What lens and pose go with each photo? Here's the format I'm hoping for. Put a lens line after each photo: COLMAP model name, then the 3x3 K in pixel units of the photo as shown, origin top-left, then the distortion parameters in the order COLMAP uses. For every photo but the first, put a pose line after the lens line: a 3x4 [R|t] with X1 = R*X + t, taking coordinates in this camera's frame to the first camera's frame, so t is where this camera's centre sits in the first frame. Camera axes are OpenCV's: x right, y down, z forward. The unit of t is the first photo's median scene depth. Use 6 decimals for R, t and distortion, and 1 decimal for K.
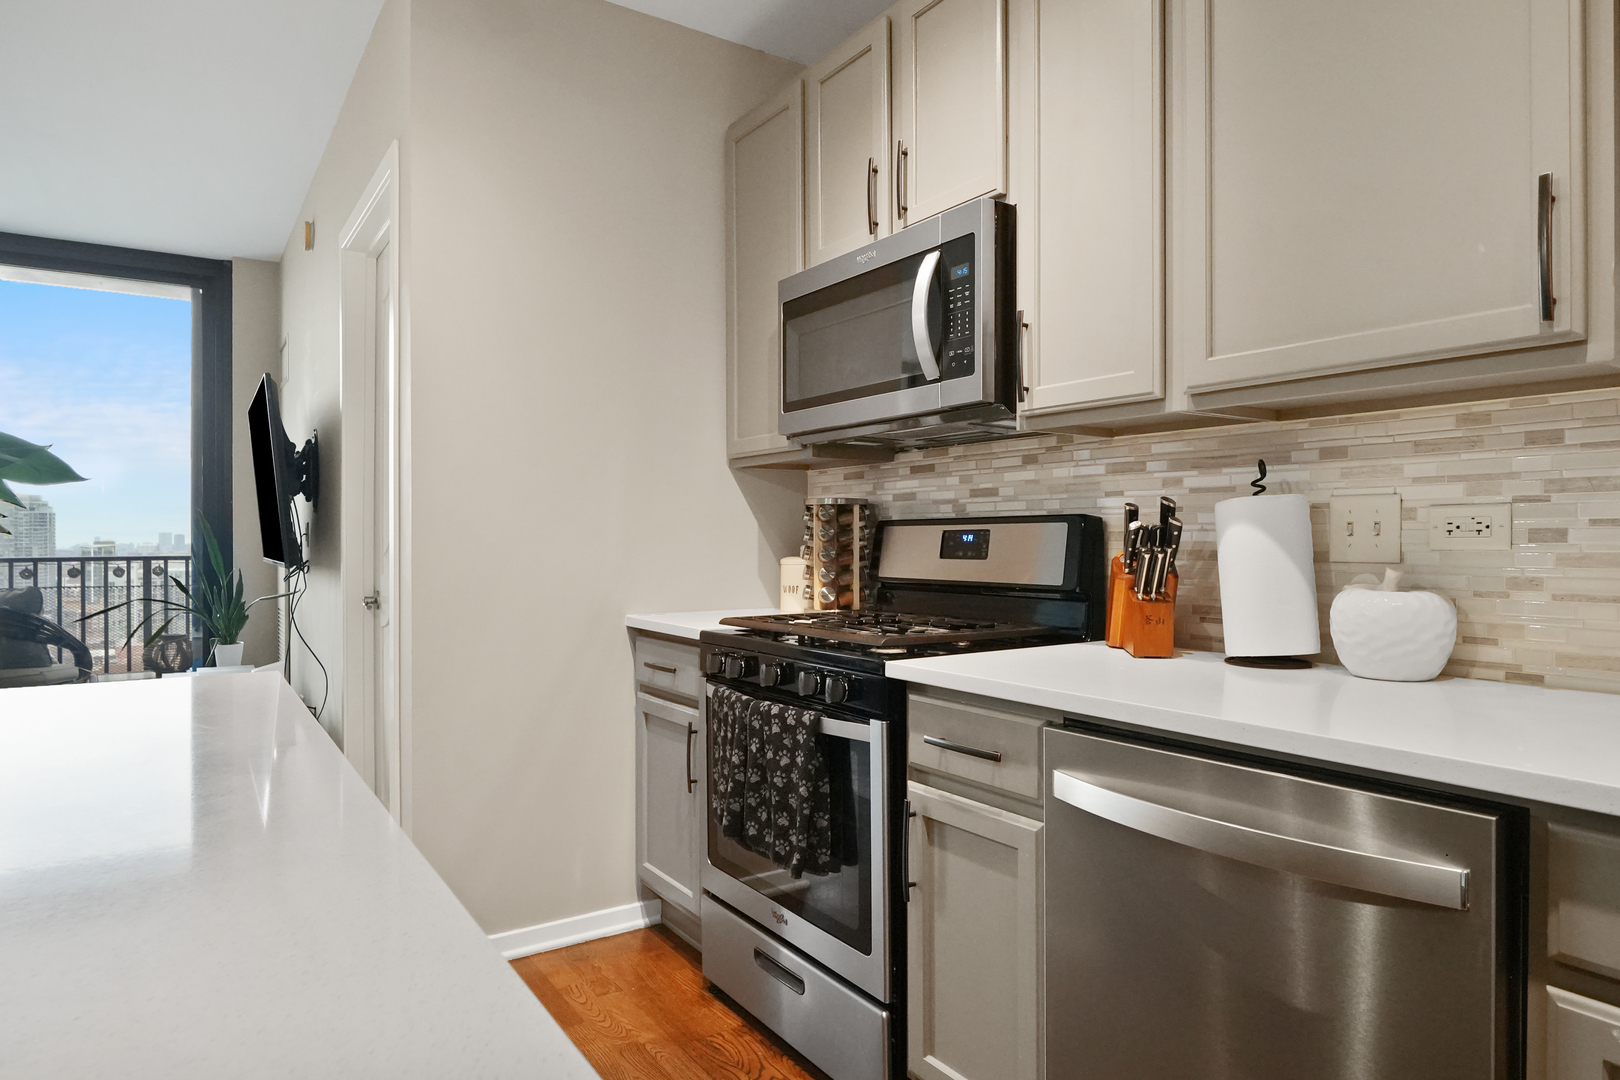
lens RADIAL K [[963.7, 0, 805.8], [0, 963.7, 543.9], [0, 0, 1]] dist [-0.004612, -0.002564]
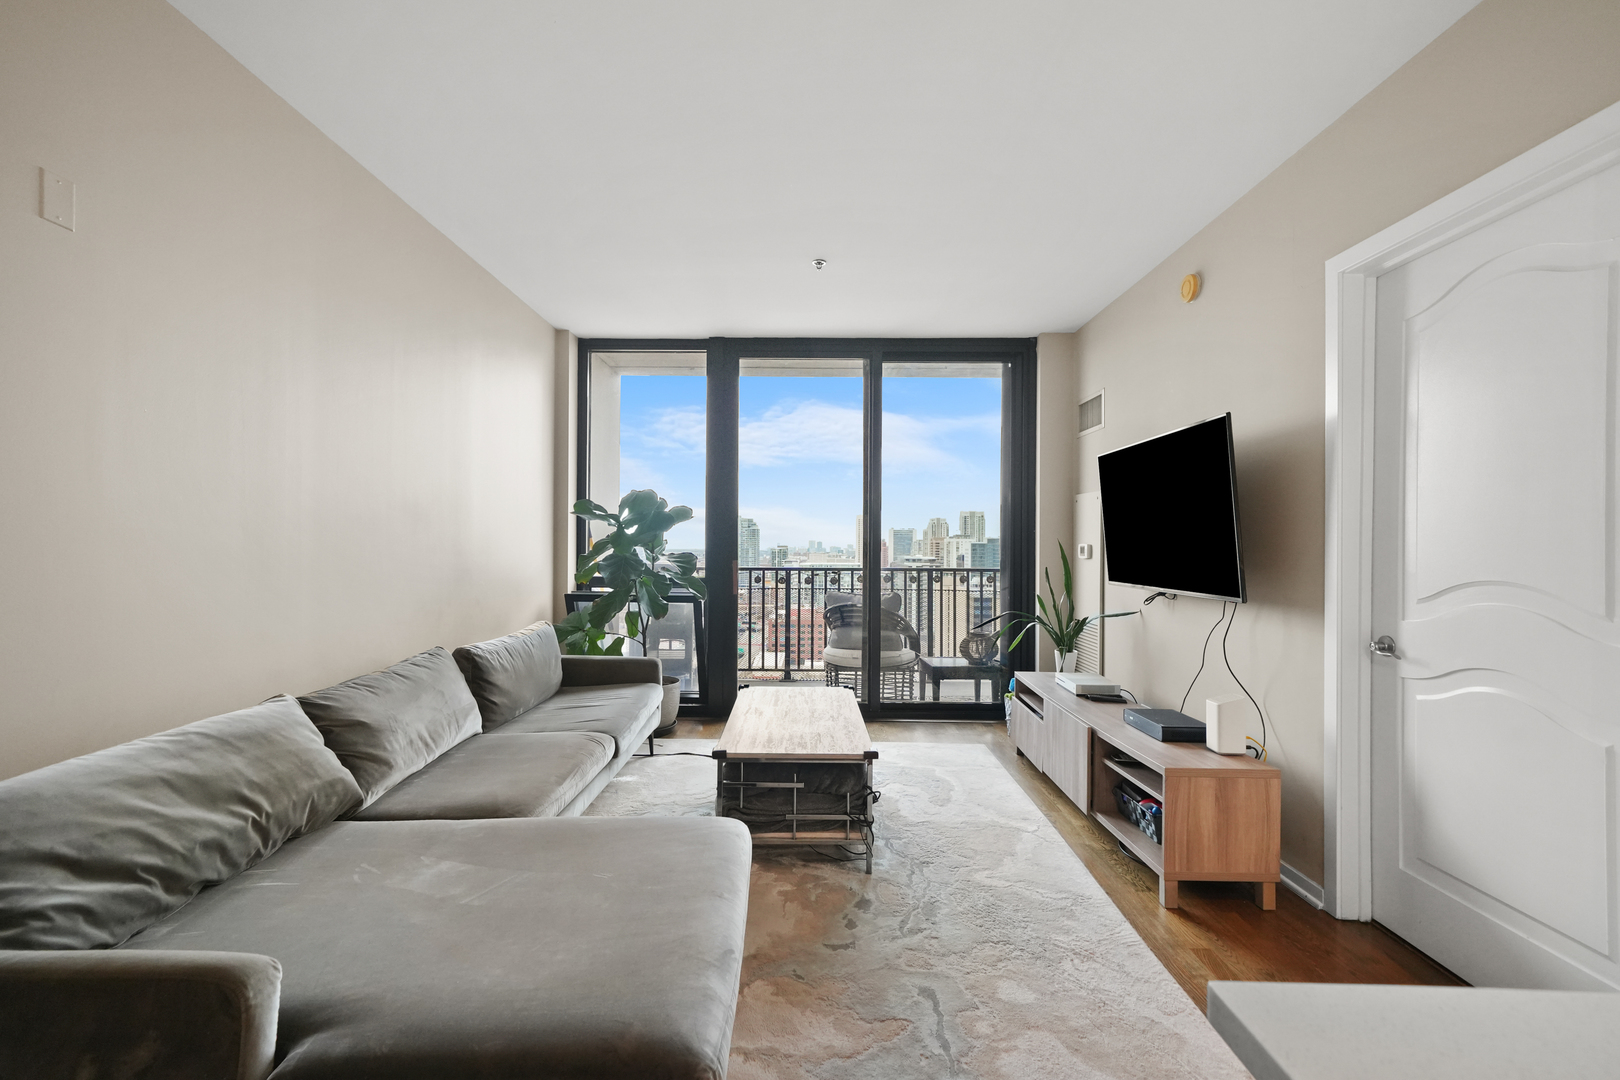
lens RADIAL K [[701.3, 0, 810.0], [0, 701.3, 540.0], [0, 0, 1]] dist [0.012988, 0.000569]
pose [[0.831893, 0.003270, -0.554926, -0.866011], [-0.011221, 0.999877, -0.010929, -0.048100], [0.554823, 0.015318, 0.831828, 0.215060]]
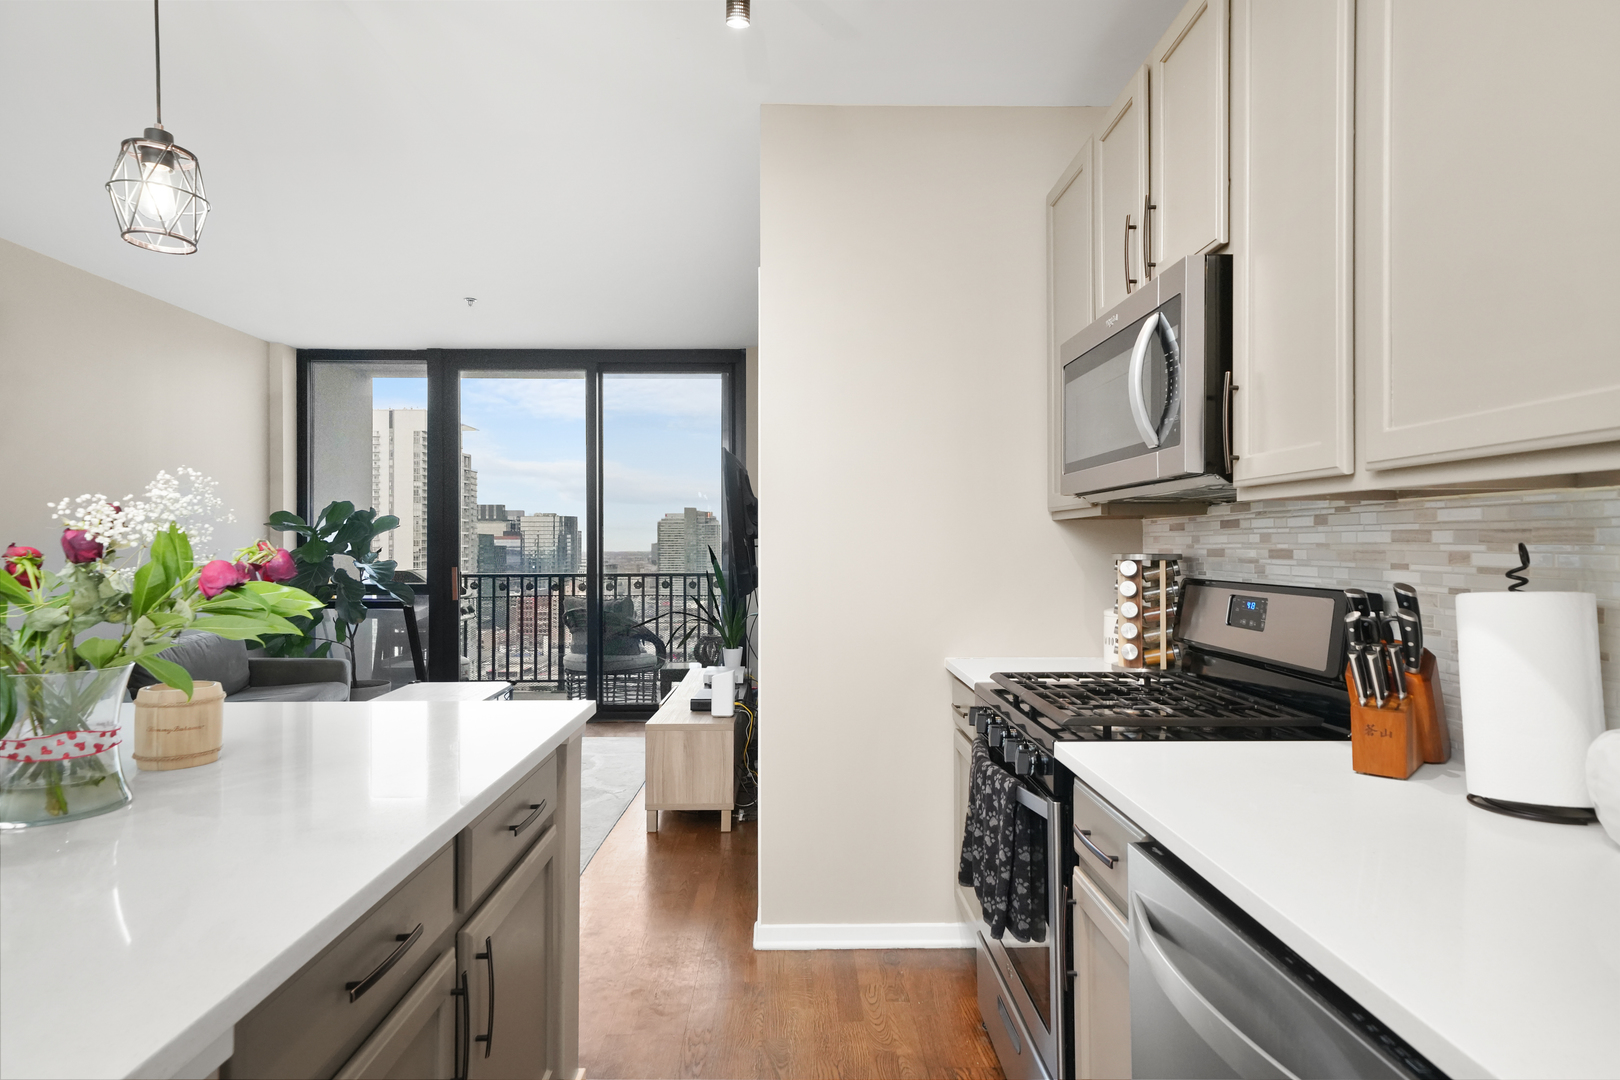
lens RADIAL K [[910.0, 0, 803.9], [0, 910.0, 539.3], [0, 0, 1]] dist [0.026044, 0.000376]
pose [[0.840457, -0.004008, -0.541864, 0.333004], [-0.001204, 0.999956, -0.009265, -0.070862], [0.541878, 0.008439, 0.840415, 0.047273]]
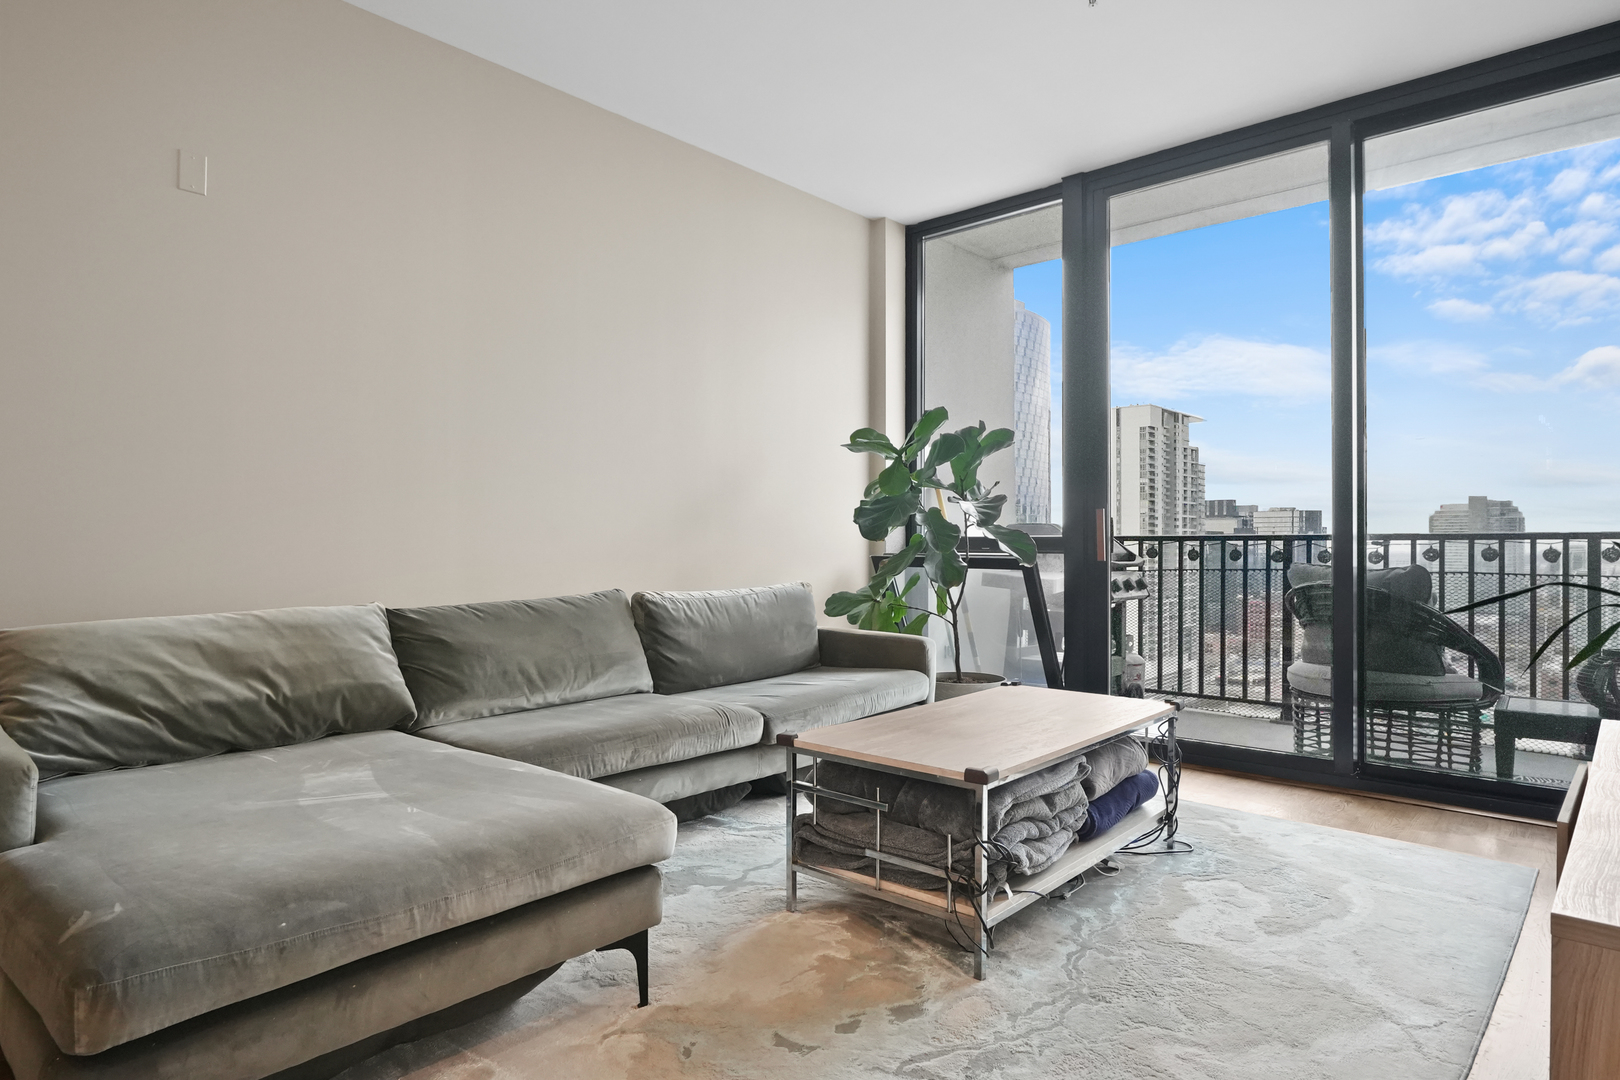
lens RADIAL K [[934.7, 0, 802.9], [0, 934.7, 533.8], [0, 0, 1]] dist [-0.007637, -0.001596]
pose [[0.243879, -0.008607, -0.969768, -0.563124], [-0.007342, 0.999916, -0.010721, 0.078717], [0.969778, 0.009735, 0.243795, 0.911798]]
